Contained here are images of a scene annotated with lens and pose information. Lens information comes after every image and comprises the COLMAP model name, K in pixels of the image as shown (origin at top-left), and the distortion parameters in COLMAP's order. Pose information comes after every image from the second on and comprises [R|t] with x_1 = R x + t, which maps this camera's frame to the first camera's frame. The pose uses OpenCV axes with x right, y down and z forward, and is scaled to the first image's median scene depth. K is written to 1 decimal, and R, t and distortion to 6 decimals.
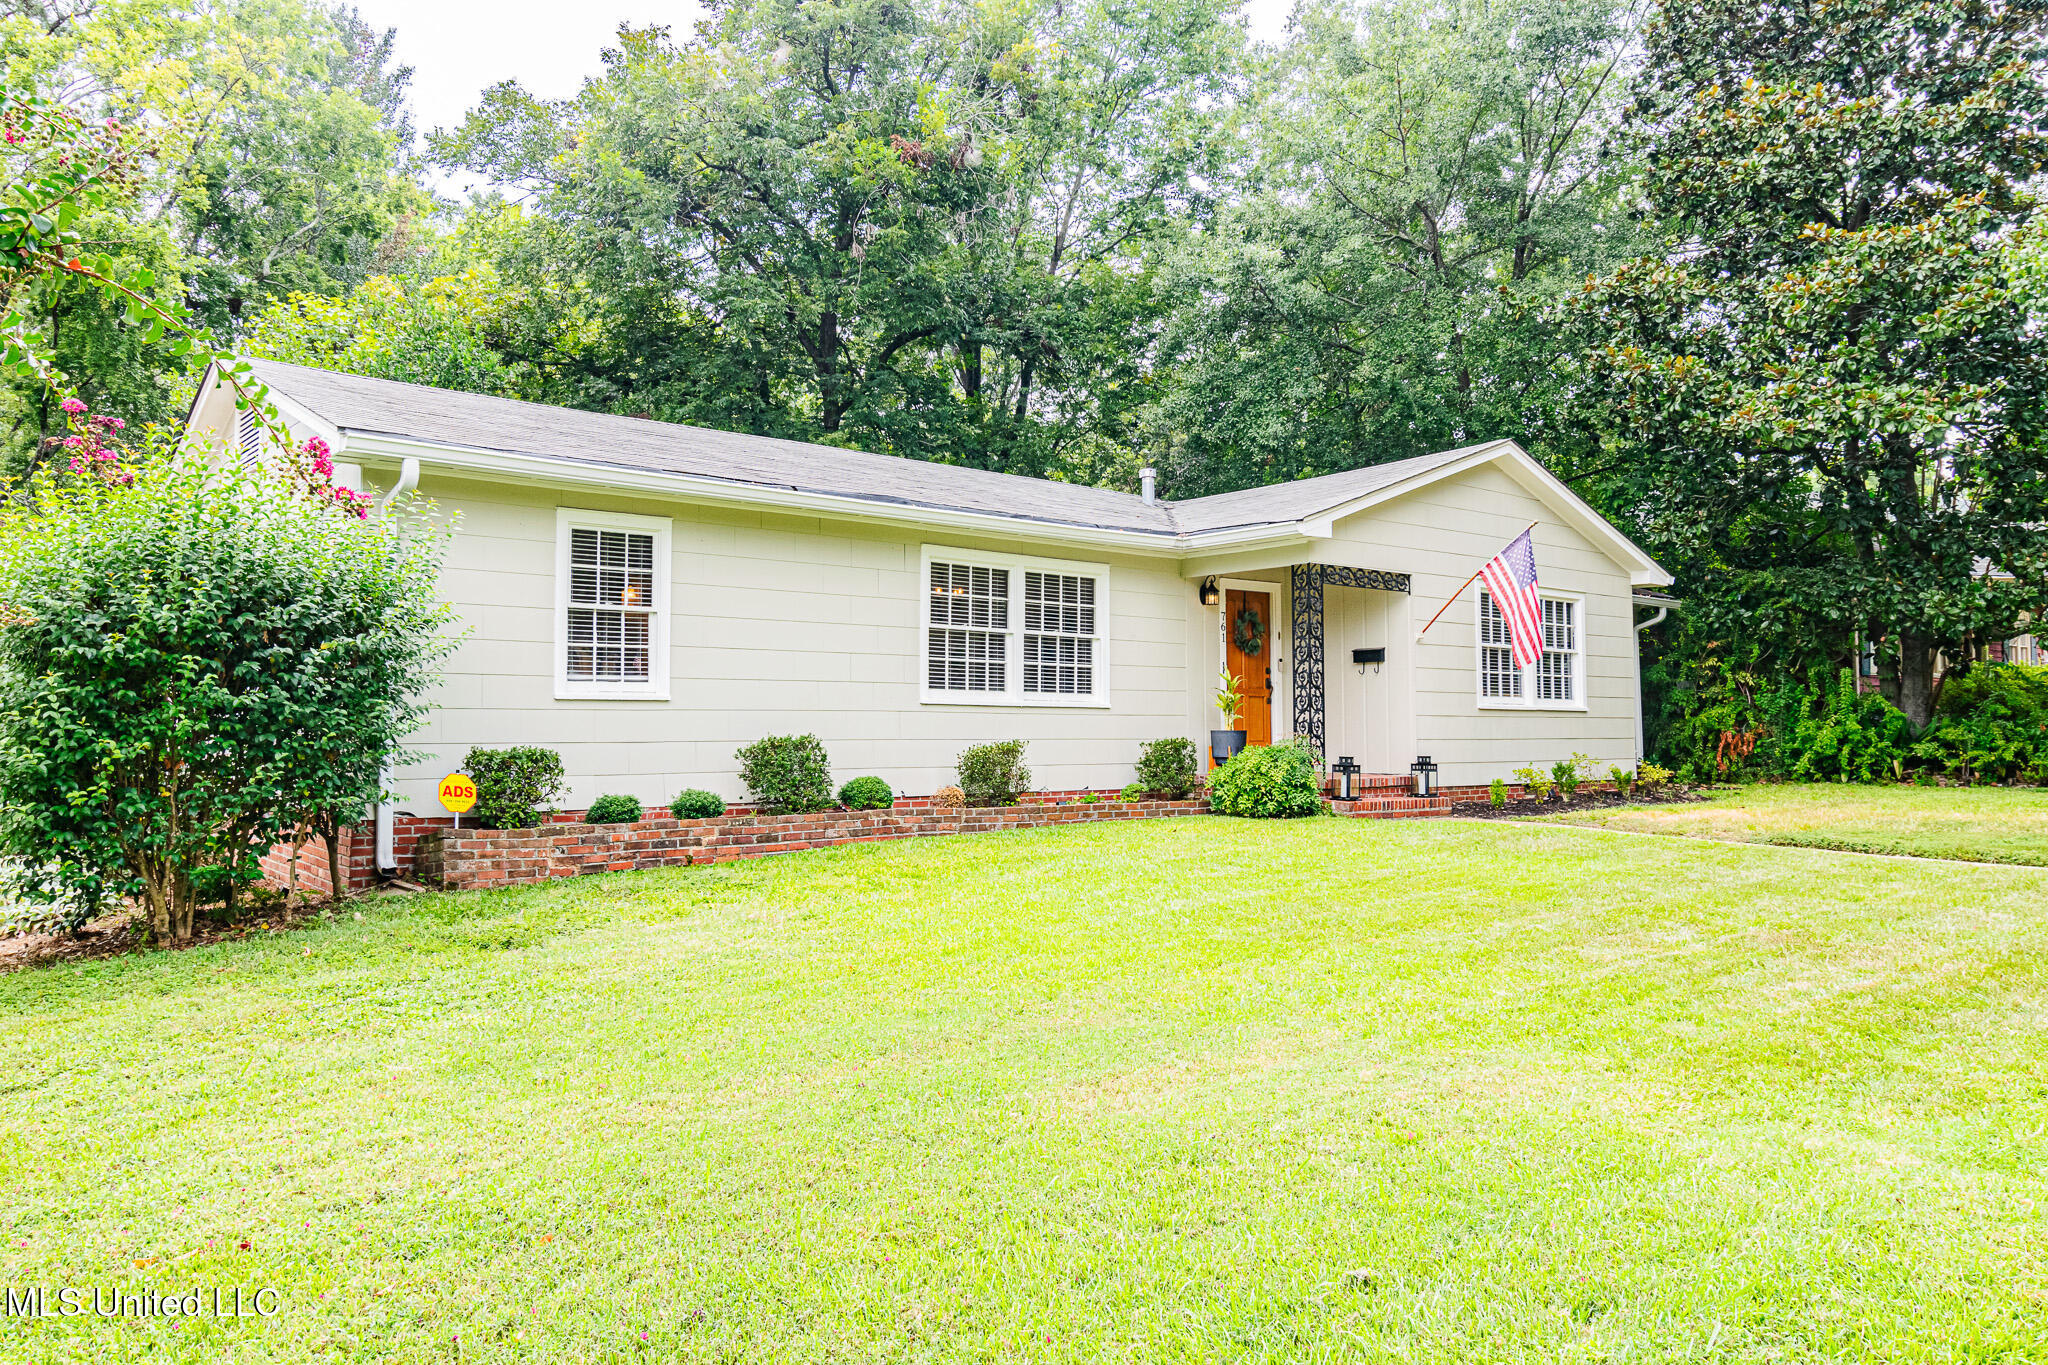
lens RADIAL K [[1412.2, 0, 1024.0], [0, 1412.2, 682.5], [0, 0, 1]] dist [-0.004193, 0.000106]
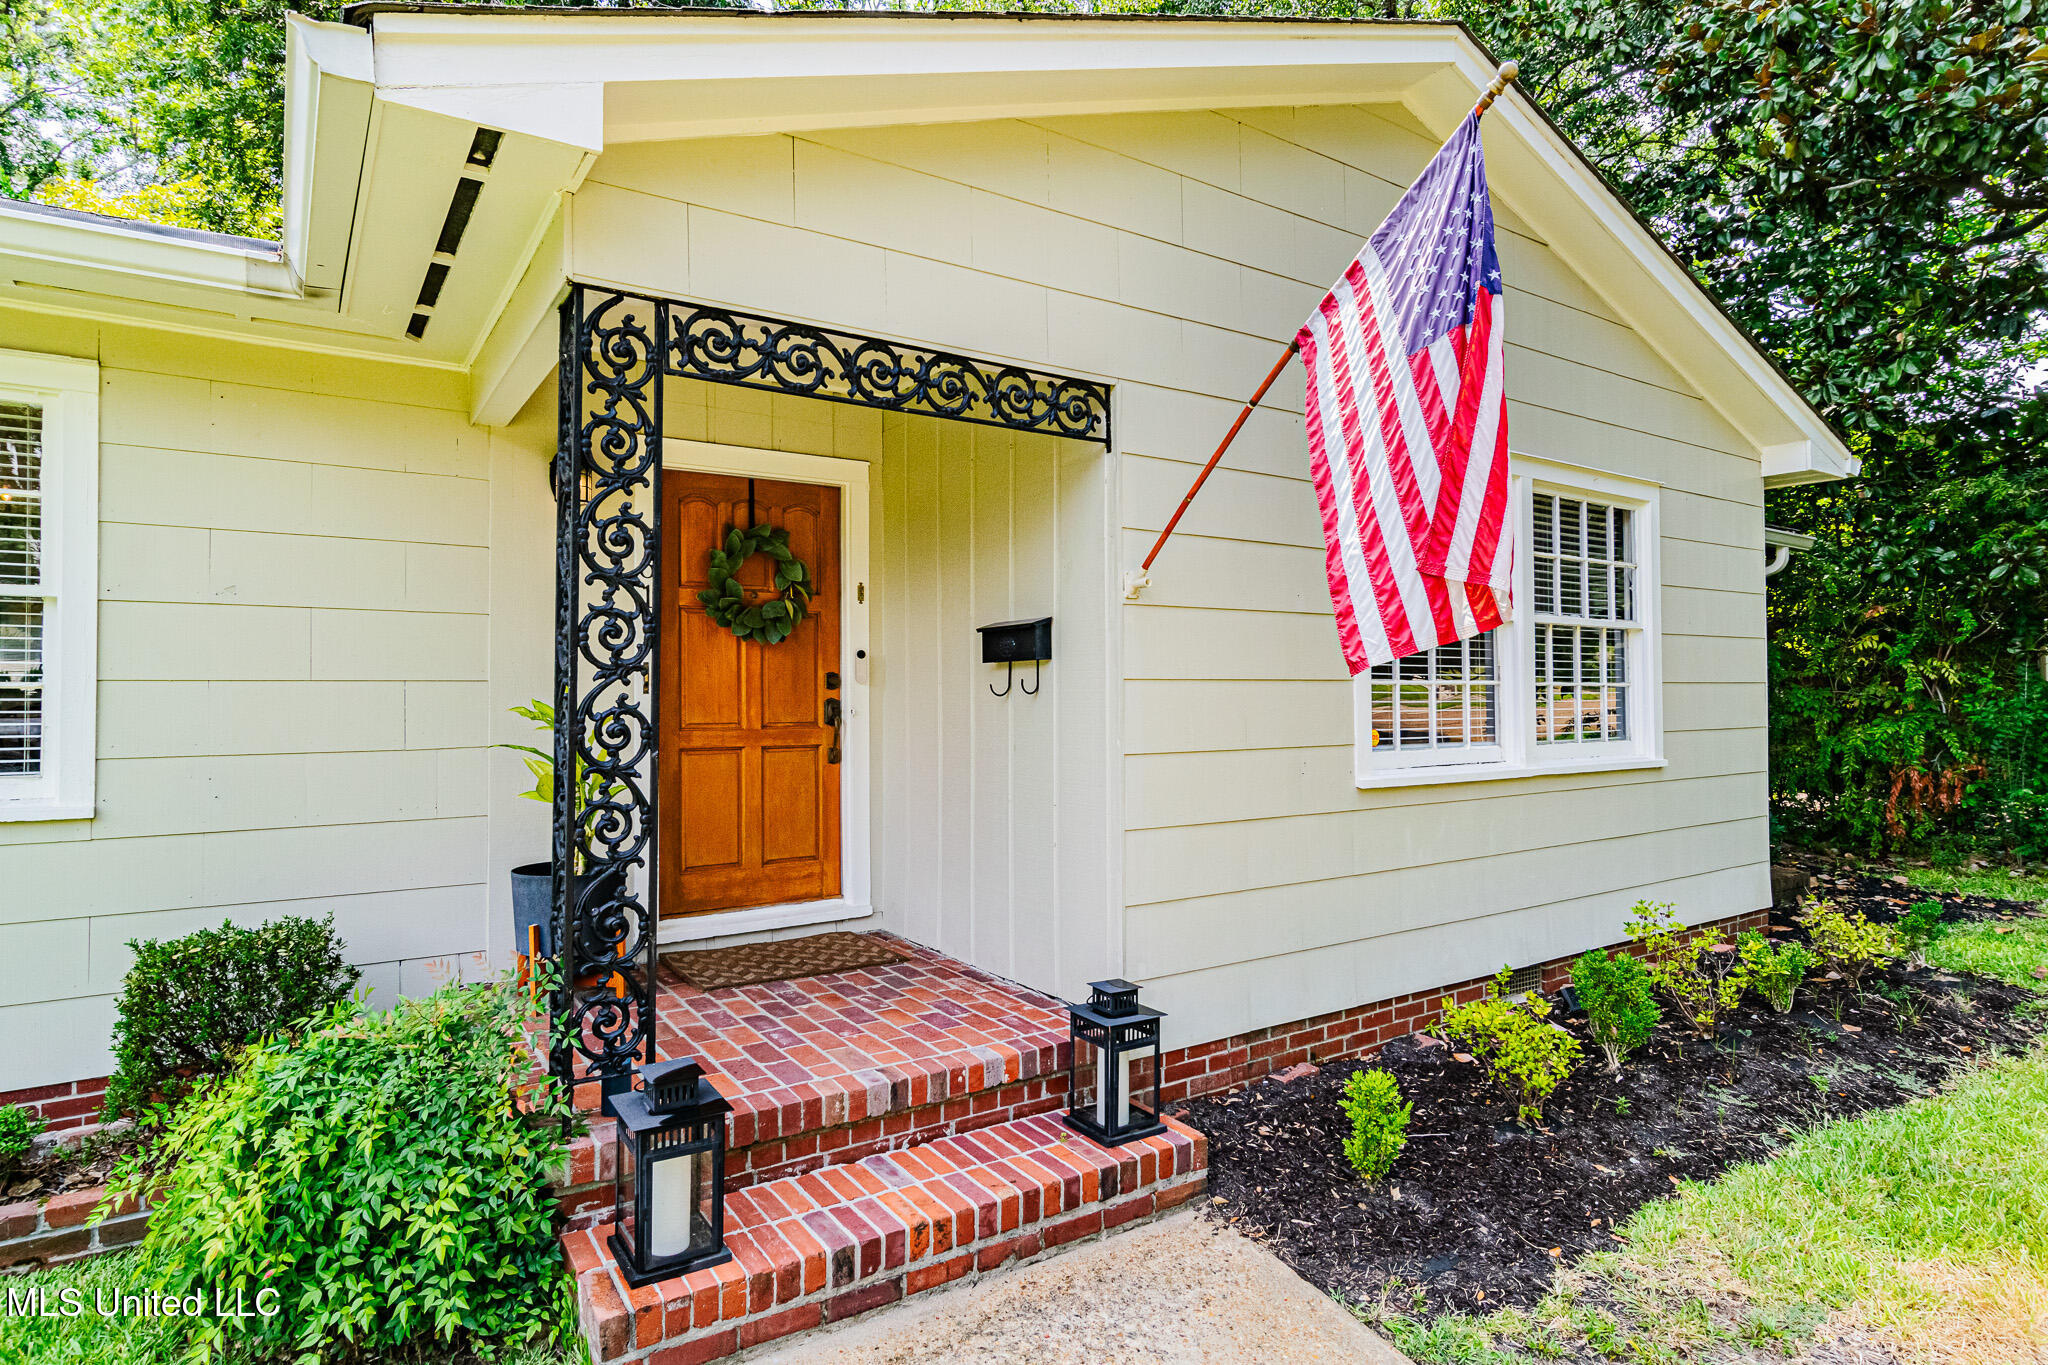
lens RADIAL K [[1095.7, 0, 1024.0], [0, 1095.7, 682.5], [0, 0, 1]] dist [-0.000568, -0.000194]
pose [[0.994004, -0.004847, -0.109236, 0.288527], [0.007233, 0.999744, 0.021459, -0.015260], [0.109104, -0.022121, 0.993784, 0.771671]]
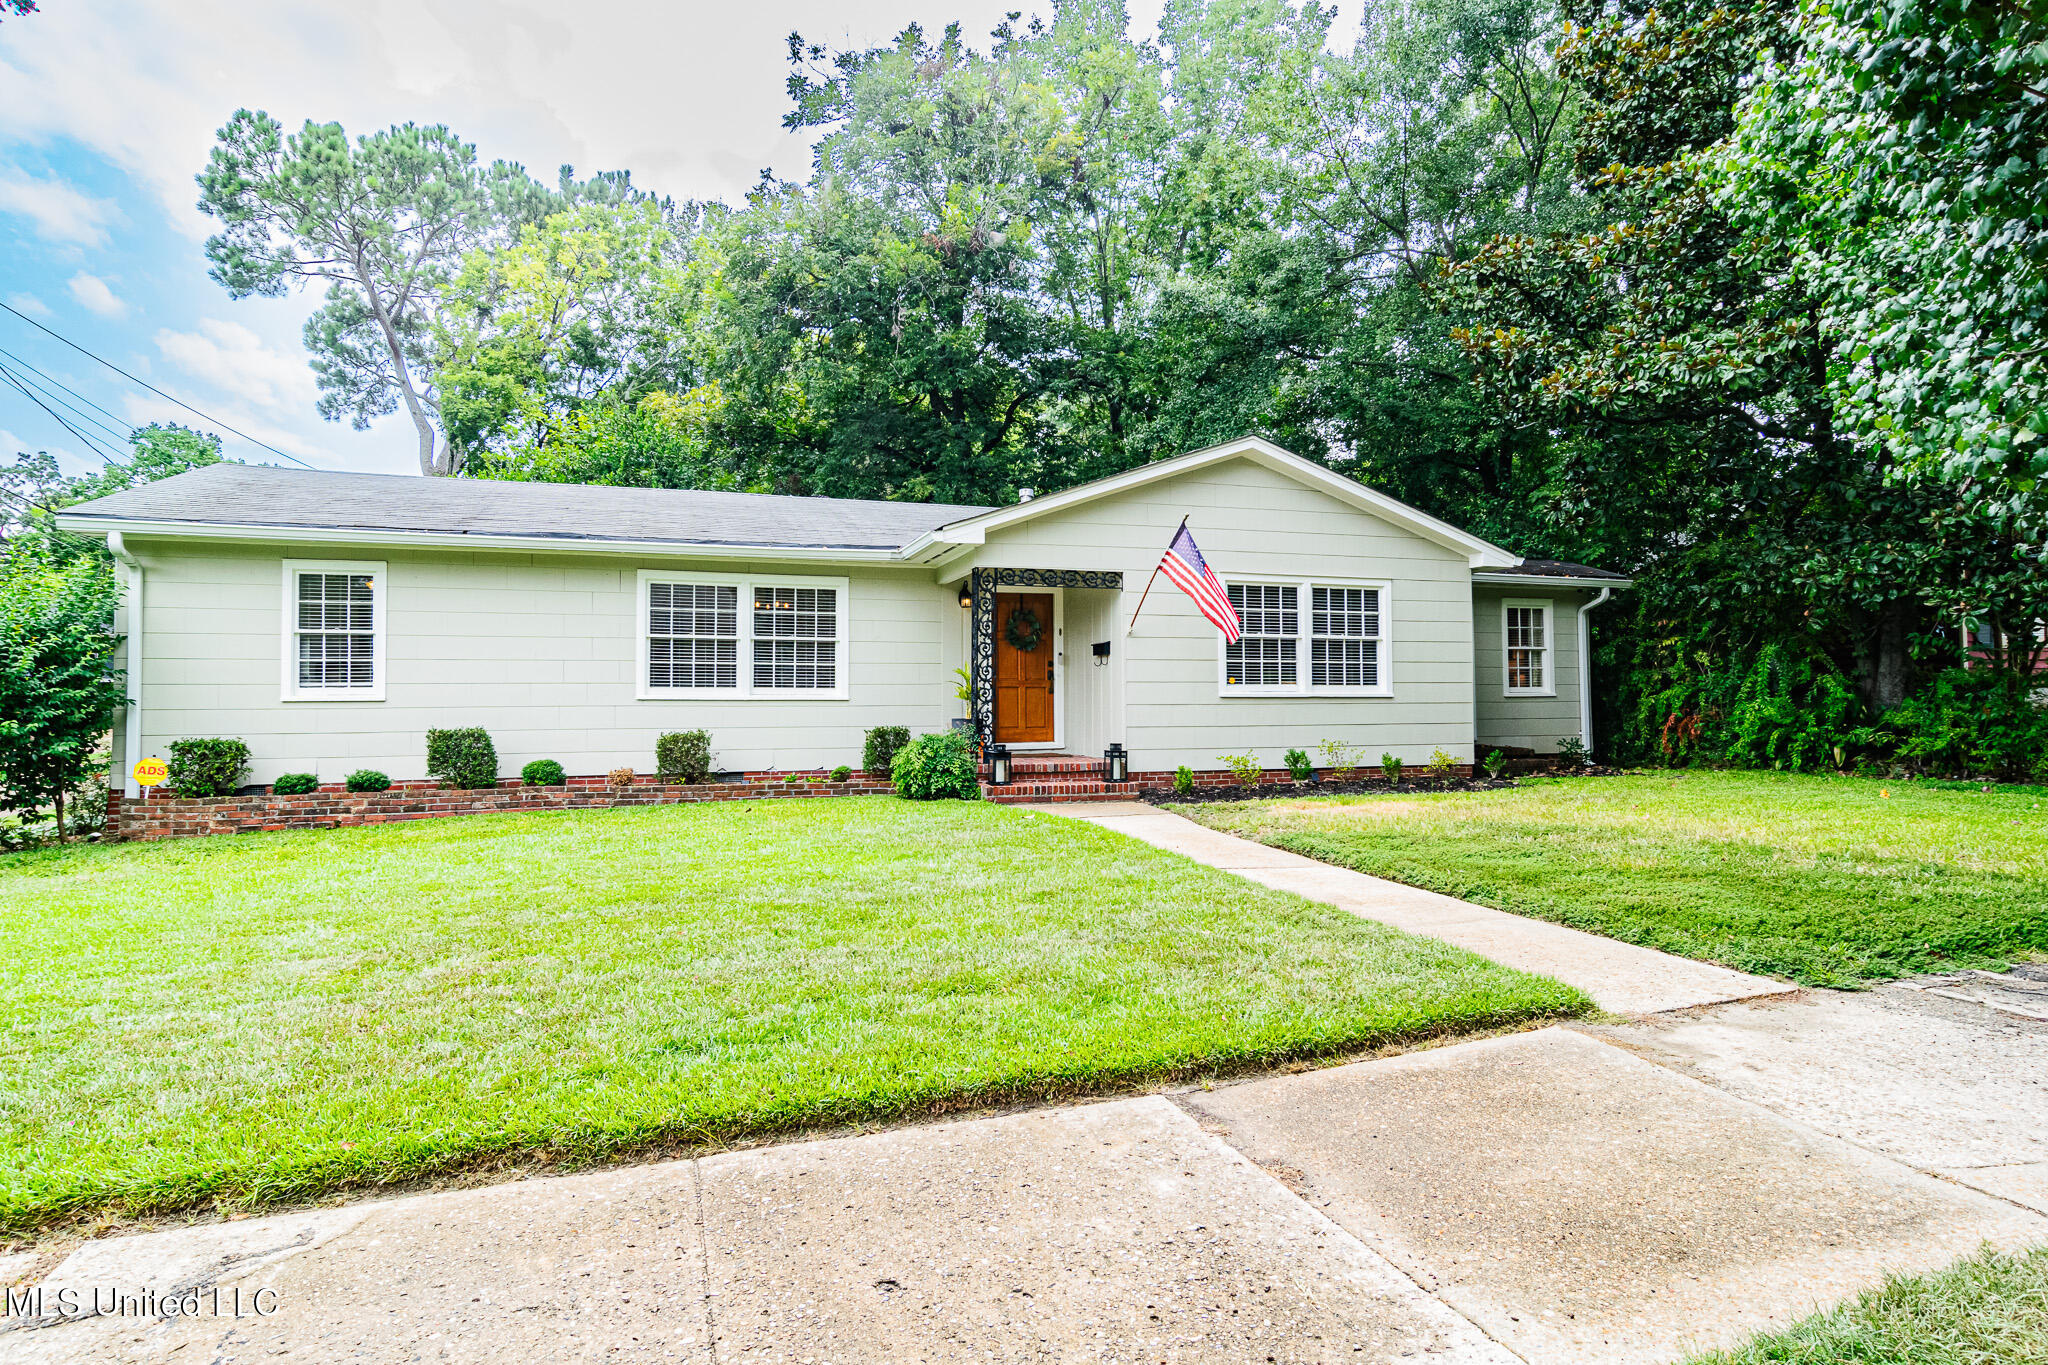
lens RADIAL K [[1055.4, 0, 1024.0], [0, 1055.4, 682.5], [0, 0, 1]] dist [0.001186, 0.000564]
pose [[0.928489, -0.019183, -0.370864, 0.511243], [0.019747, 0.999802, -0.002277, 0.007459], [0.370834, -0.005209, 0.928685, 0.241356]]
